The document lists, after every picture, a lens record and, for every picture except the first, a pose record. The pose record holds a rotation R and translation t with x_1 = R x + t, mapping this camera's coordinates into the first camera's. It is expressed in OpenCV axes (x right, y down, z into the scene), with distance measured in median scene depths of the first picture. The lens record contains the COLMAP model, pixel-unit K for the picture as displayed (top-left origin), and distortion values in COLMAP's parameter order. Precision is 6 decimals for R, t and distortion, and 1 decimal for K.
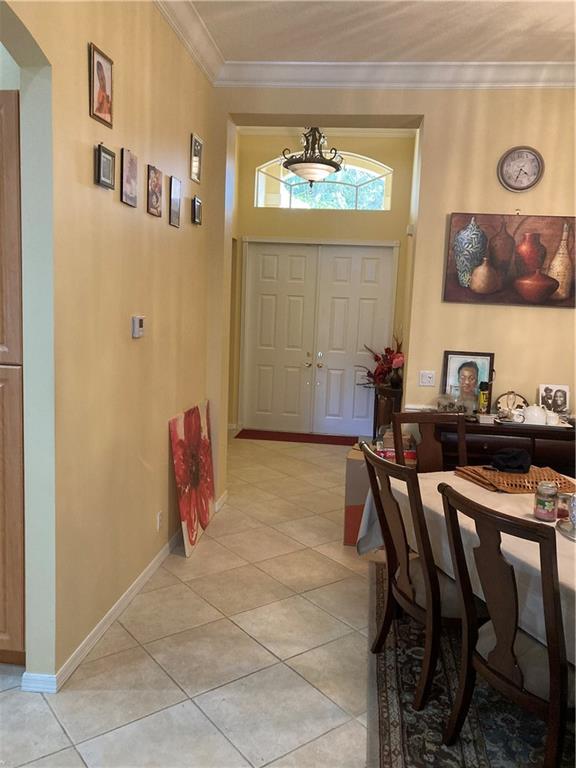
lens RADIAL K [[638.4, 0, 288.0], [0, 638.4, 384.0], [0, 0, 1]] dist [0.032695, 0.006259]
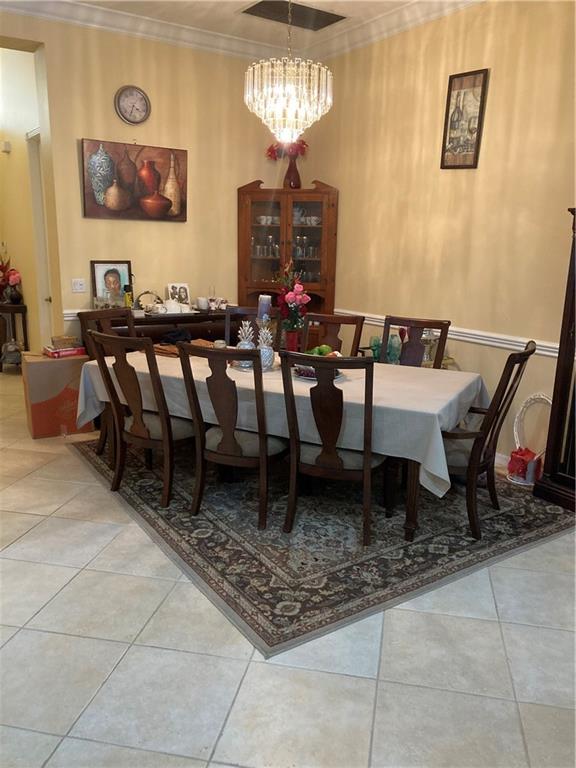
lens RADIAL K [[638.4, 0, 288.0], [0, 638.4, 384.0], [0, 0, 1]] dist [0.032695, 0.006259]
pose [[0.767276, -0.170587, 0.618213, -0.250752], [0.095438, 0.983613, 0.152963, 0.025601], [-0.634175, -0.058364, 0.770983, -0.151045]]
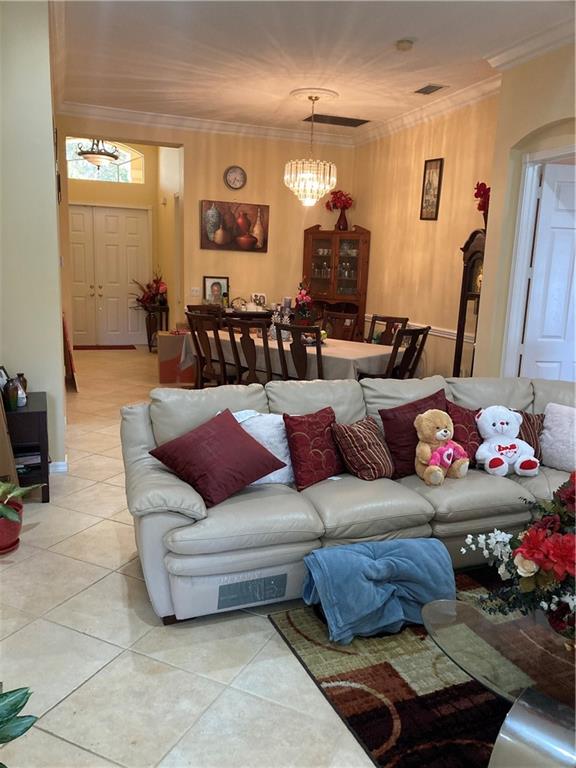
lens RADIAL K [[613.0, 0, 288.0], [0, 613.0, 384.0], [0, 0, 1]] dist [0.053883, -0.006554]
pose [[0.895910, -0.097204, 0.433469, -0.343423], [0.058456, 0.993078, 0.101875, 0.092744], [-0.440372, -0.065932, 0.895391, -0.731080]]
